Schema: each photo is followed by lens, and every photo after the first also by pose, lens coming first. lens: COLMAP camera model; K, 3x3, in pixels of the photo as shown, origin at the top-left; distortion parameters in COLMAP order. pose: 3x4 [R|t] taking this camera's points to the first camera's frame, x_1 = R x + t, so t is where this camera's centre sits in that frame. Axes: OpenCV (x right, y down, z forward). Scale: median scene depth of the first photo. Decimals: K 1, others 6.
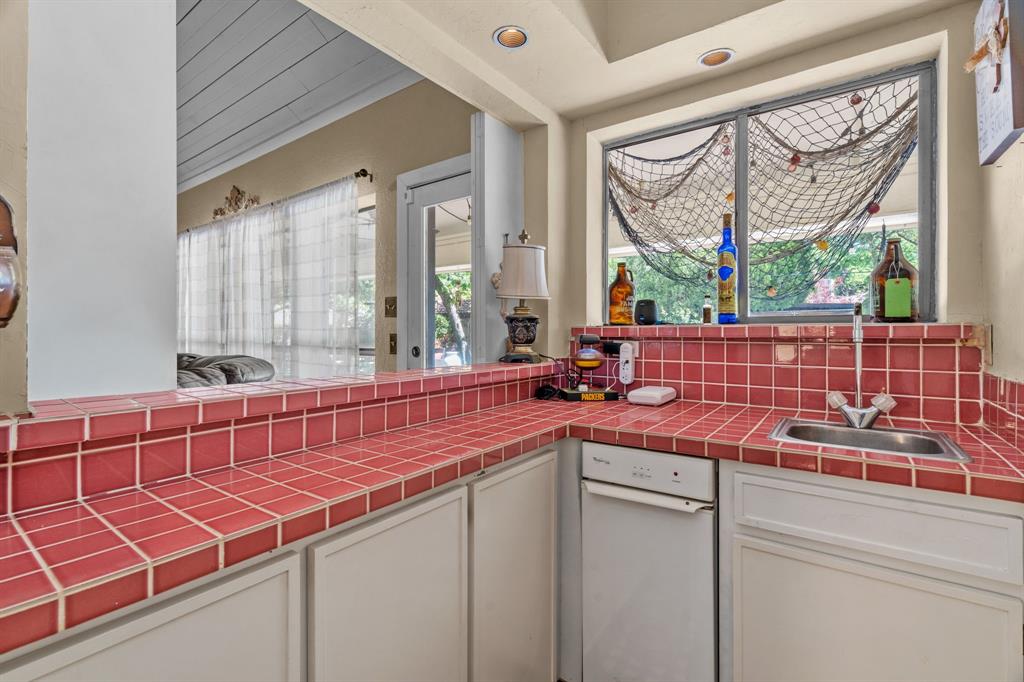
lens RADIAL K [[454.1, 0, 527.5], [0, 454.1, 330.6], [0, 0, 1]] dist [-0.002789, -0.000347]
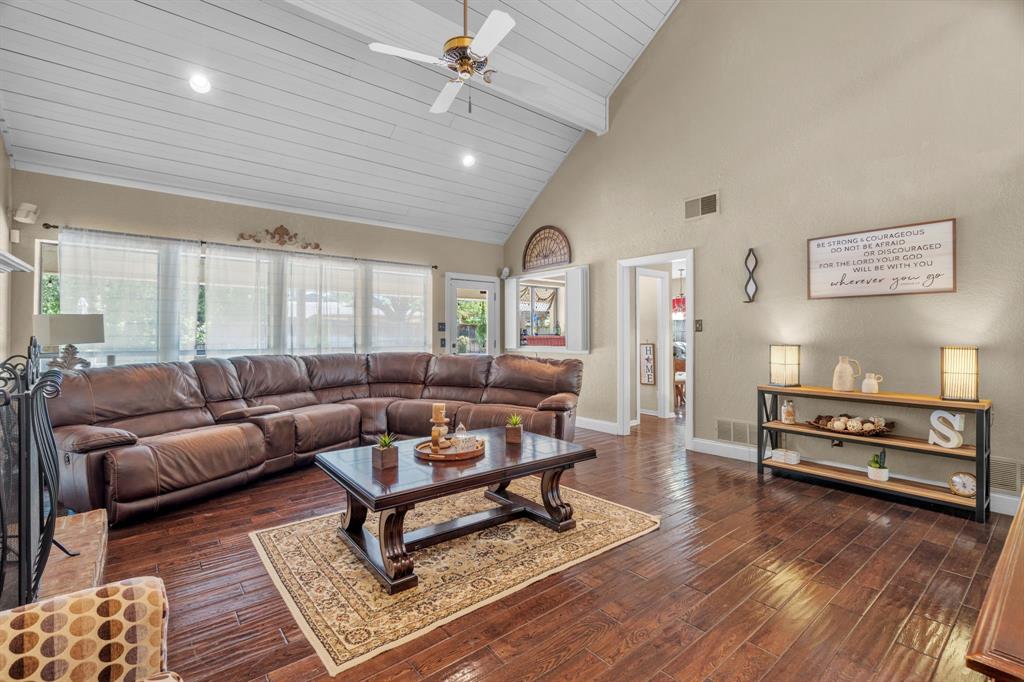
lens RADIAL K [[463.4, 0, 510.2], [0, 463.4, 331.1], [0, 0, 1]] dist [-0.003321, -0.000468]
pose [[0.276301, 0.011888, 0.960998, -2.472638], [0.001352, 0.999918, -0.012758, -0.000108], [-0.961070, 0.004824, 0.276262, 0.011180]]
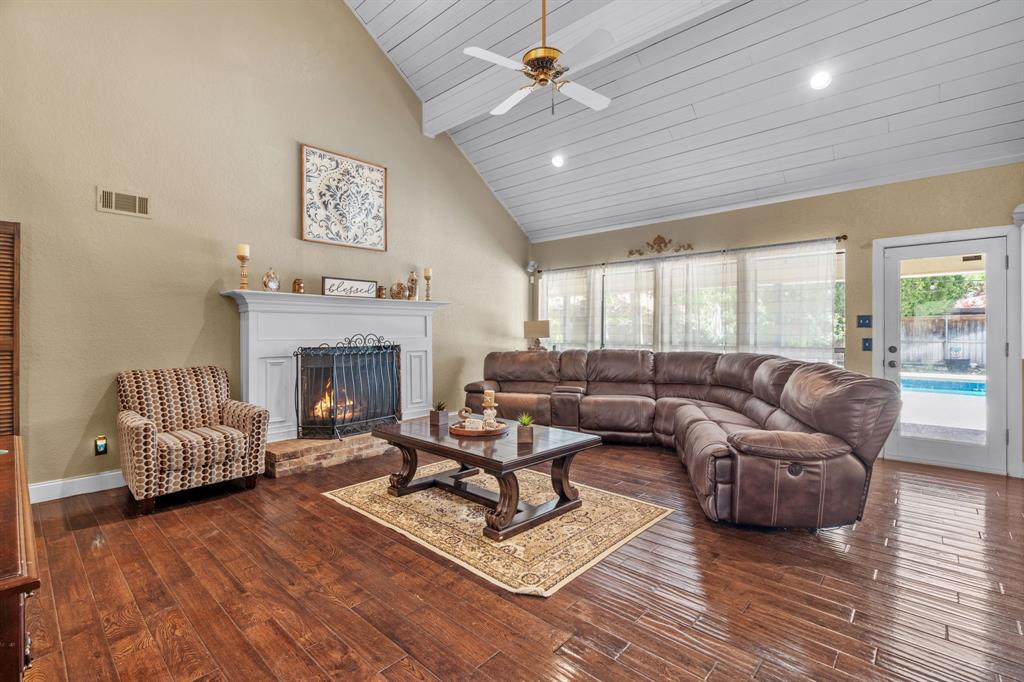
lens RADIAL K [[463.4, 0, 510.2], [0, 463.4, 331.1], [0, 0, 1]] dist [-0.003321, -0.000468]
pose [[0.990513, 0.002595, -0.137397, -1.304314], [-0.003063, 0.999990, -0.003195, -0.008631], [0.137387, 0.003586, 0.990511, -0.771505]]
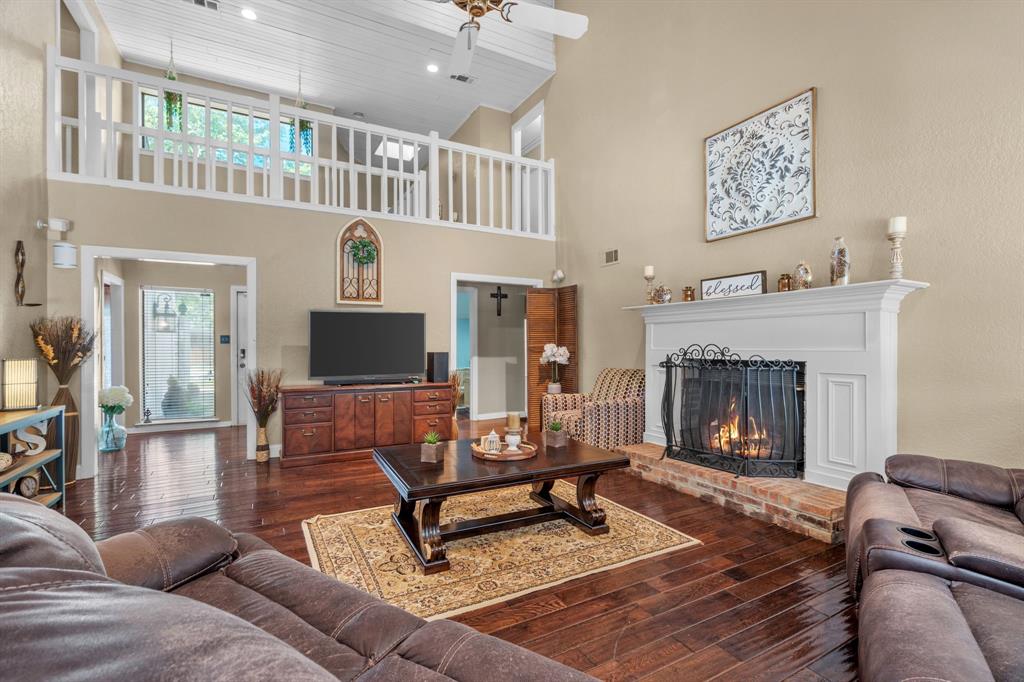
lens RADIAL K [[459.4, 0, 512.0], [0, 459.4, 341.0], [0, 0, 1]] dist [-0.000514, 0.000007]
pose [[-0.451298, 0.003144, -0.892368, -0.605086], [0.003485, 0.999992, 0.001761, -0.015616], [0.892367, -0.002316, -0.451305, 0.910101]]
